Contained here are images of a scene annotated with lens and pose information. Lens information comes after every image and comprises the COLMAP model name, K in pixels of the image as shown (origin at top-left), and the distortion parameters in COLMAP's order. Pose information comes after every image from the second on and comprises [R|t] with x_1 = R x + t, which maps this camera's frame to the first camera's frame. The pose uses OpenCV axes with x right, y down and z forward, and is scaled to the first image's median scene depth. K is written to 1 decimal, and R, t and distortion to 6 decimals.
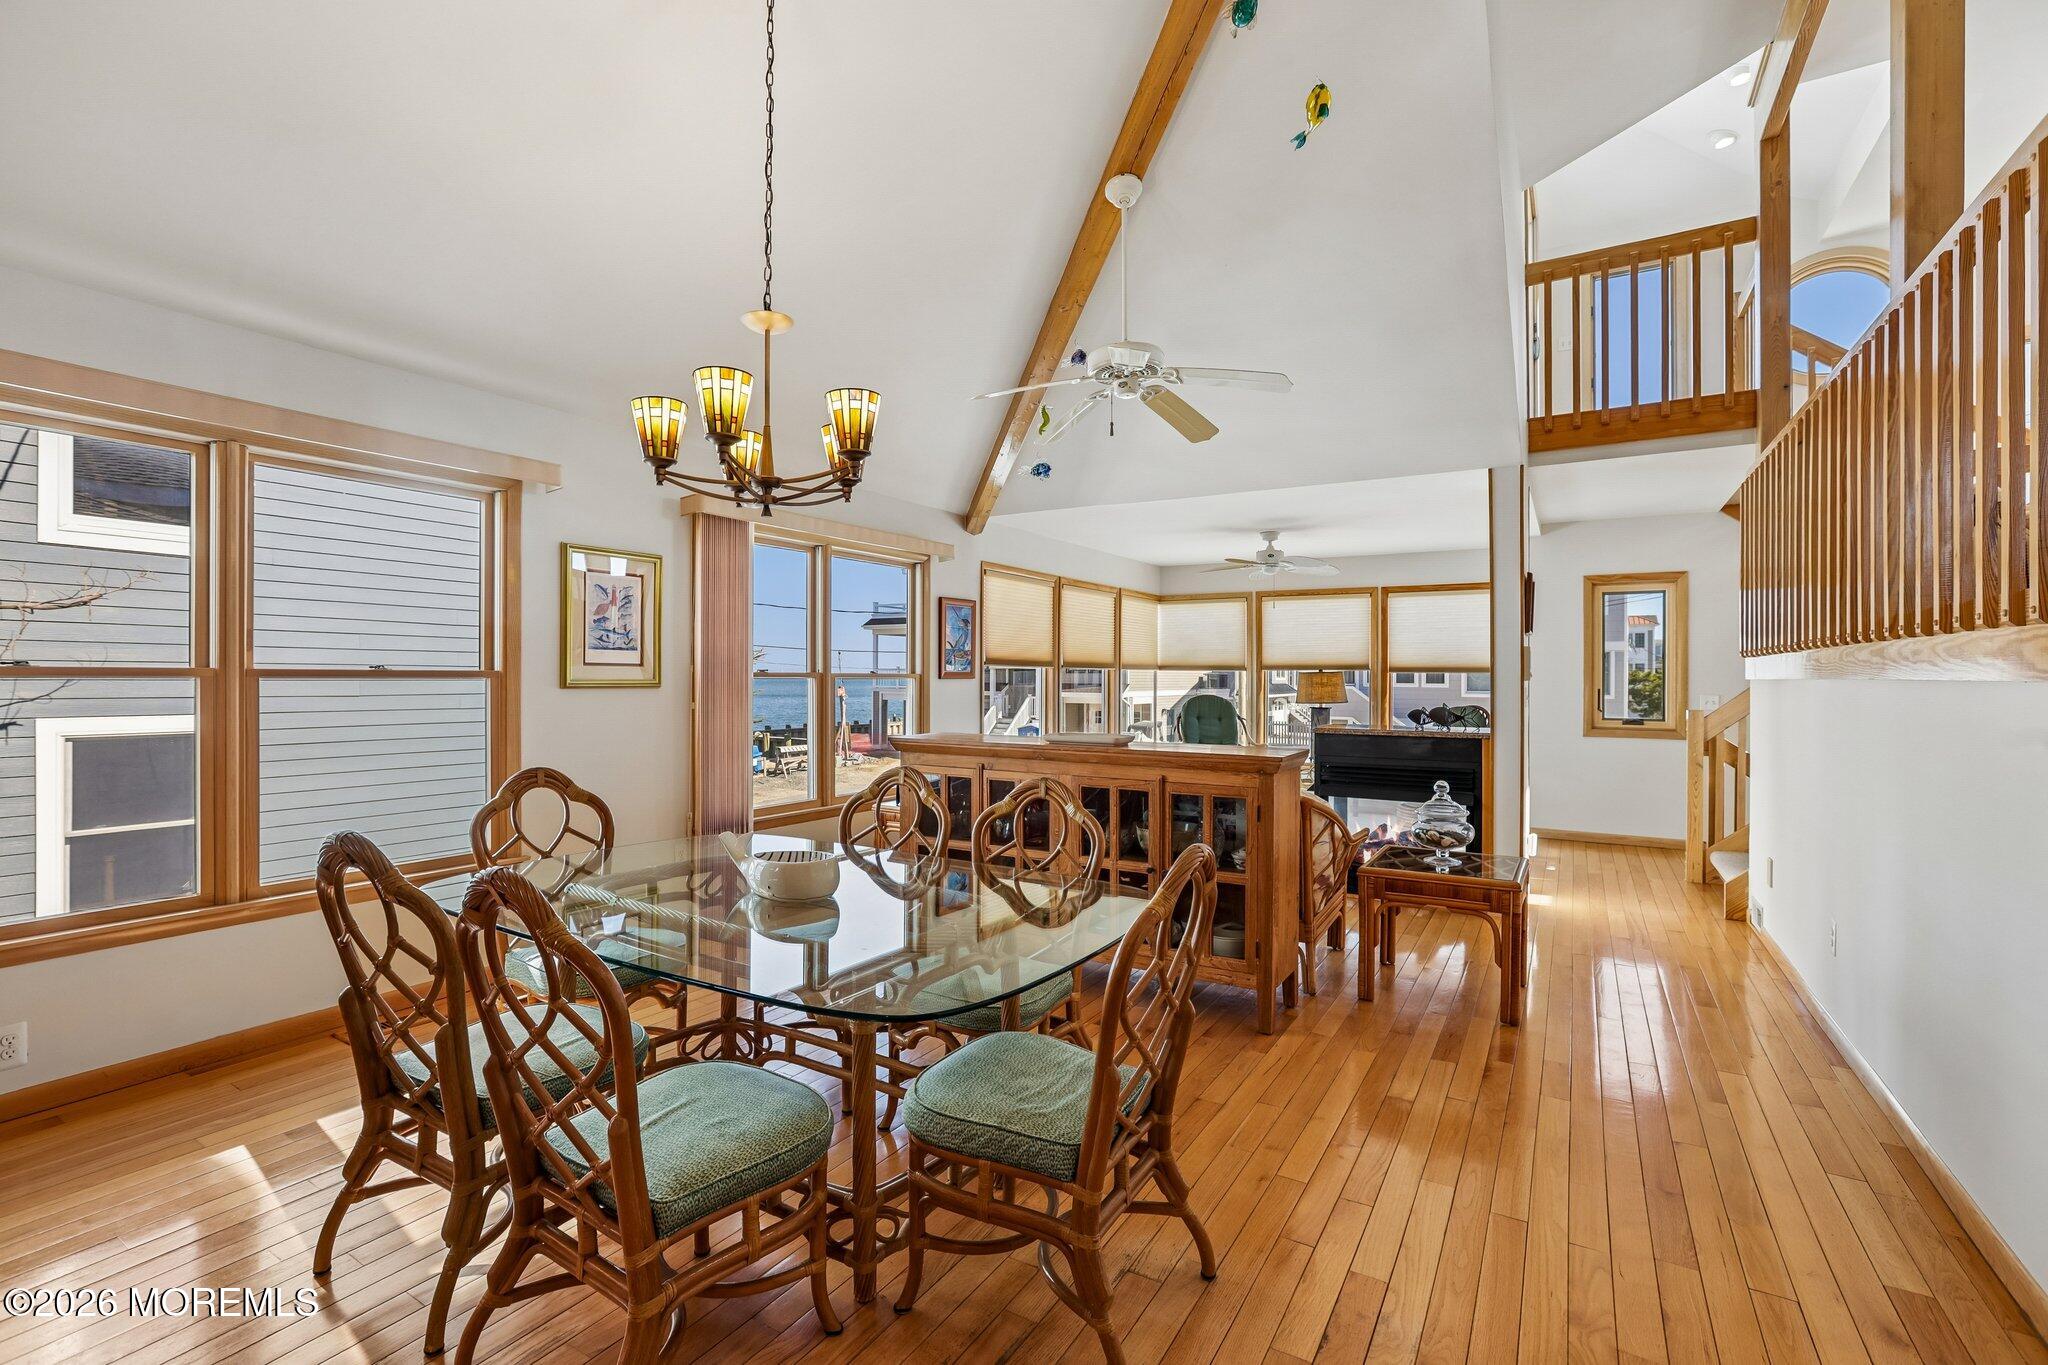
lens RADIAL K [[929.3, 0, 998.4], [0, 929.3, 677.6], [0, 0, 1]] dist [-0.042802, 0.020657]
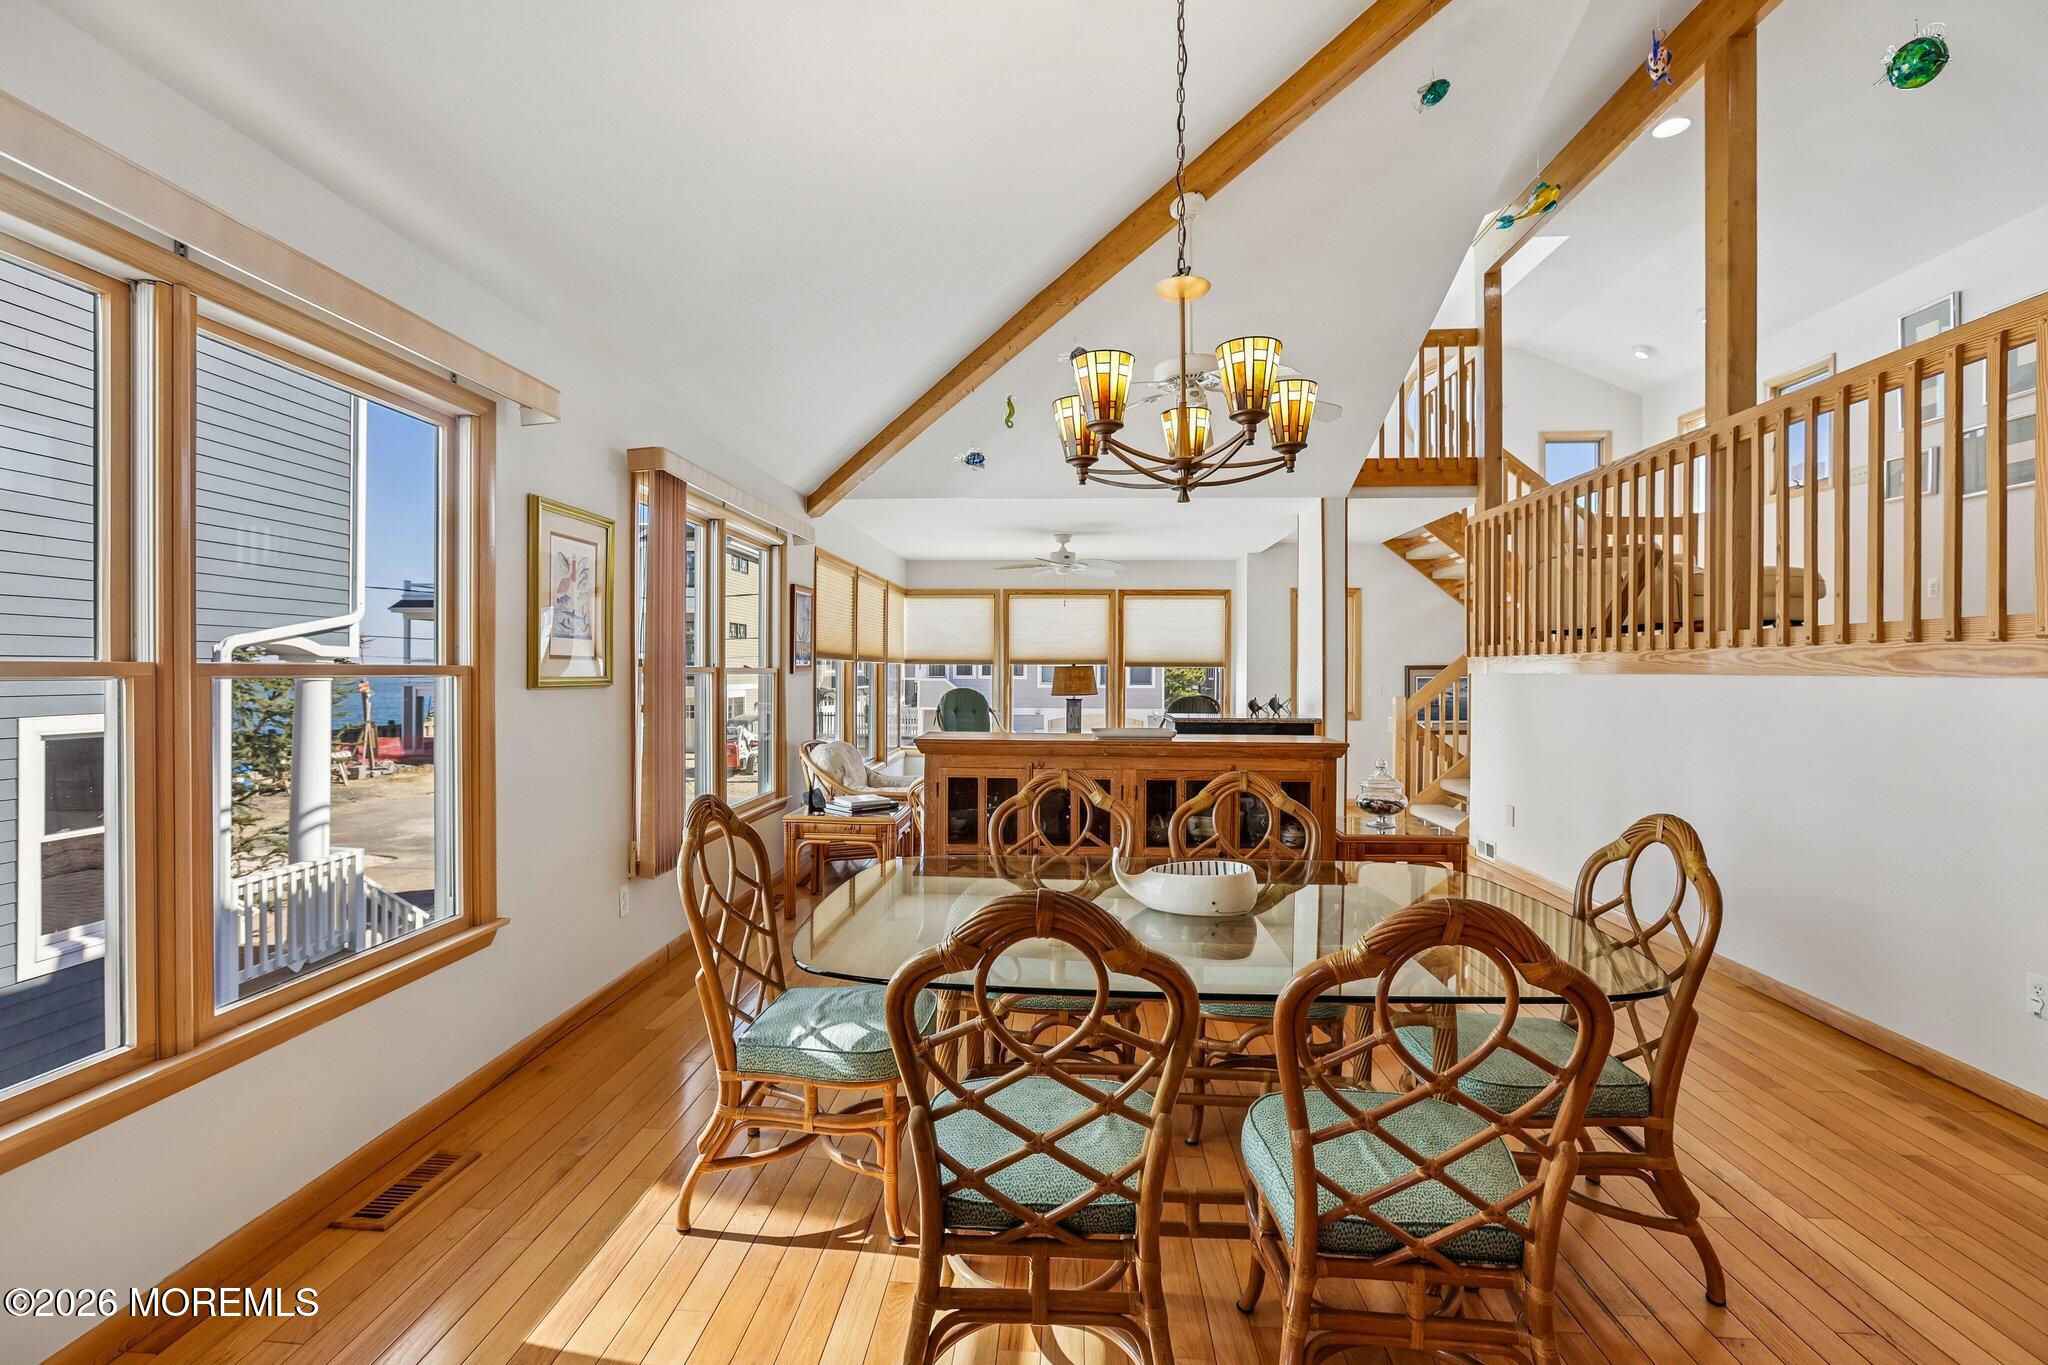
lens RADIAL K [[929.3, 0, 998.4], [0, 929.3, 677.6], [0, 0, 1]] dist [-0.042802, 0.020657]
pose [[0.880194, -0.004102, 0.474596, -0.263085], [0.000036, 0.999963, 0.008576, -0.002001], [-0.474614, -0.007532, 0.880162, 0.086418]]
